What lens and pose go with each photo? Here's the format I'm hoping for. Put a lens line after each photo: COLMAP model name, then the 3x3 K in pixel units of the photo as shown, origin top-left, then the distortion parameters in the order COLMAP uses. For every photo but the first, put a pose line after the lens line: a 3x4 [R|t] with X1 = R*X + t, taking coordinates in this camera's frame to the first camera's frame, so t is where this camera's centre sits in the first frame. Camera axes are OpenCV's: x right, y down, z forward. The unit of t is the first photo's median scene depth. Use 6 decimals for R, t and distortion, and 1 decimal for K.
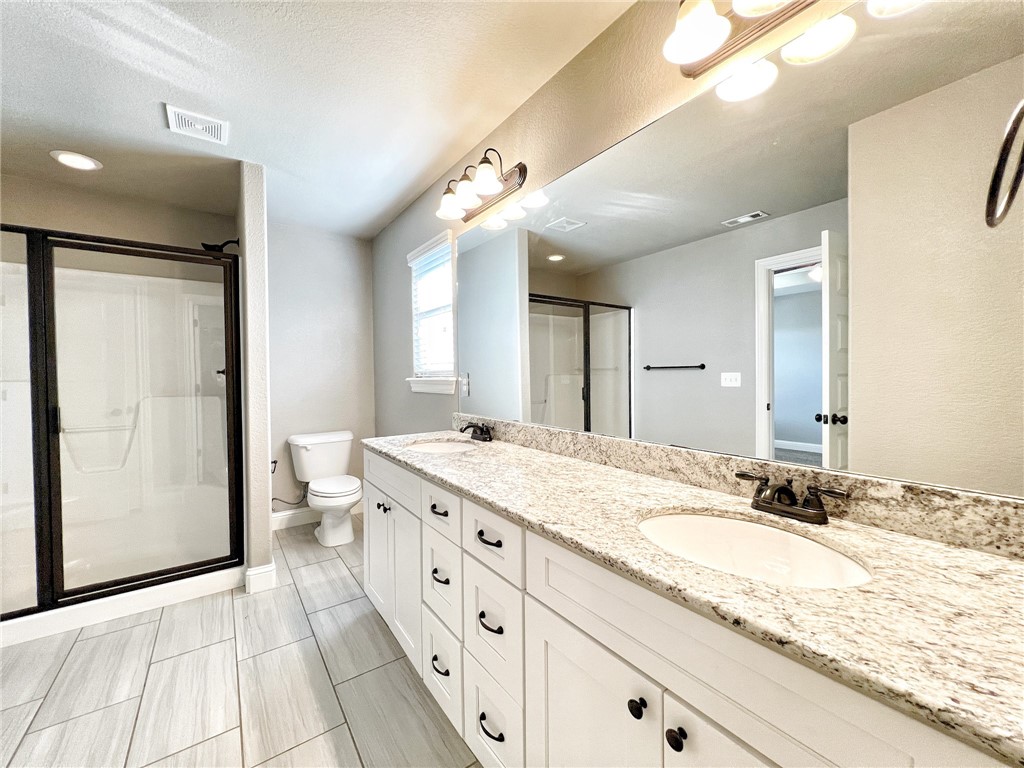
lens RADIAL K [[410.7, 0, 508.8], [0, 410.7, 380.9], [0, 0, 1]] dist [-0.003962, 0.001245]
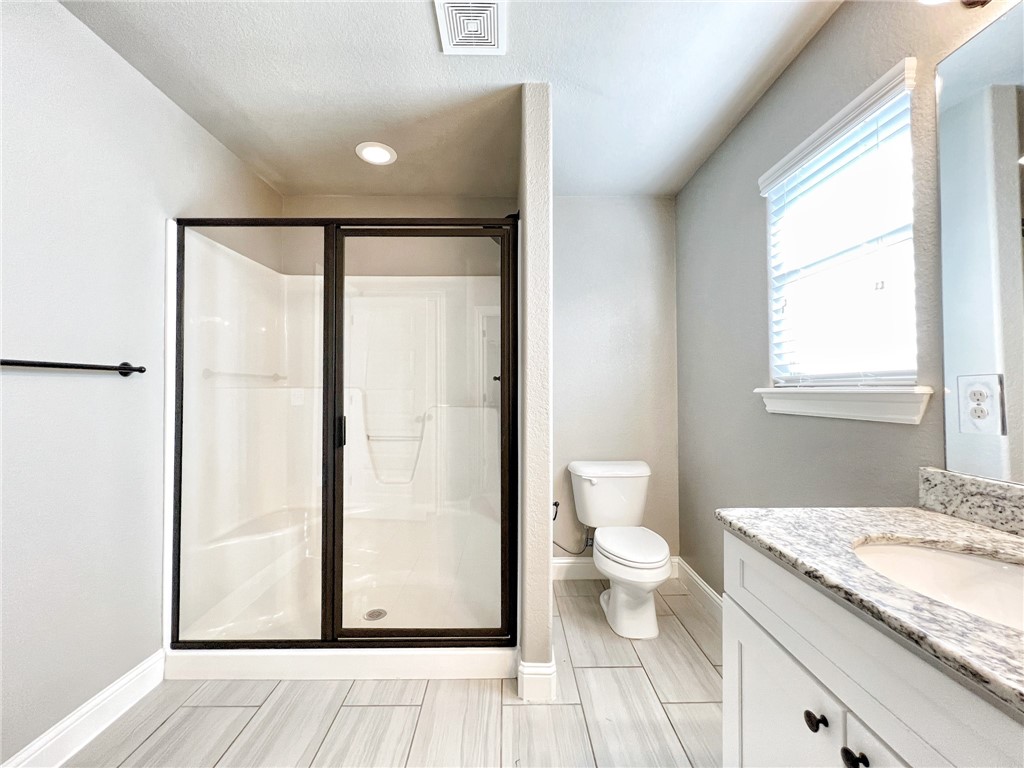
lens RADIAL K [[410.7, 0, 509.9], [0, 410.7, 383.4], [0, 0, 1]] dist [-0.003962, 0.001245]
pose [[0.820823, 0.002679, -0.571176, -0.249535], [-0.017445, 0.999640, -0.020382, 0.004606], [0.570916, 0.026694, 0.820575, 0.395238]]
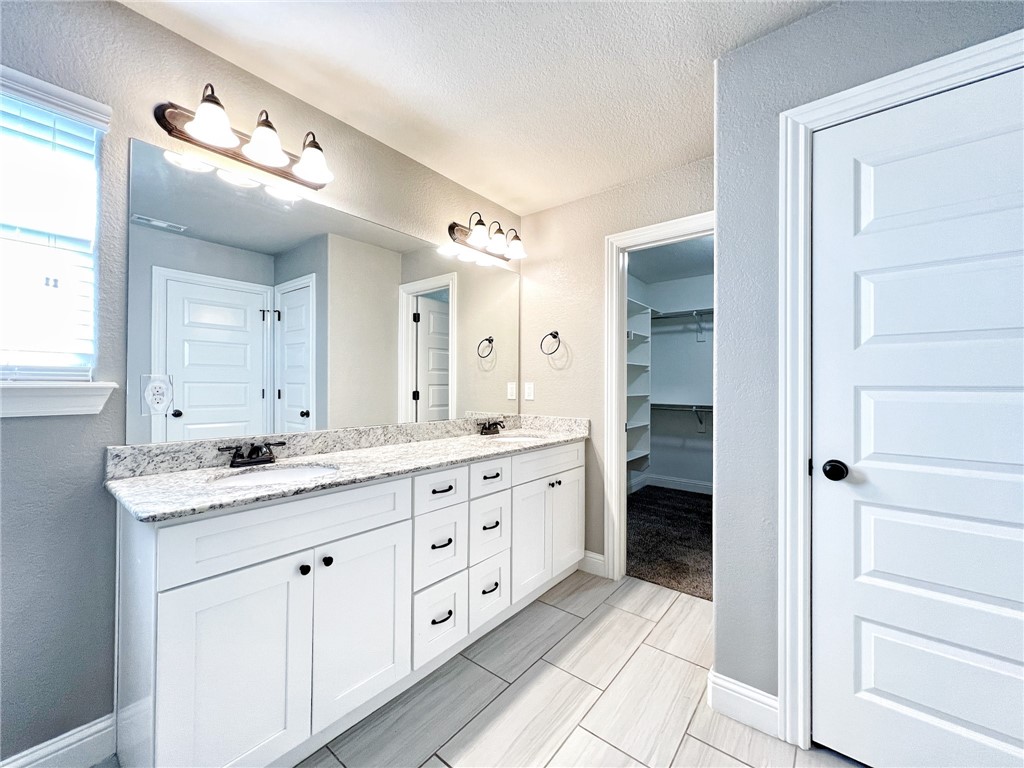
lens RADIAL K [[410.7, 0, 509.7], [0, 410.7, 383.7], [0, 0, 1]] dist [-0.003962, 0.001245]
pose [[-0.271158, 0.011548, 0.962465, -0.804949], [0.011917, 0.999892, -0.008640, 0.004546], [-0.962461, 0.009127, -0.271267, 0.647235]]
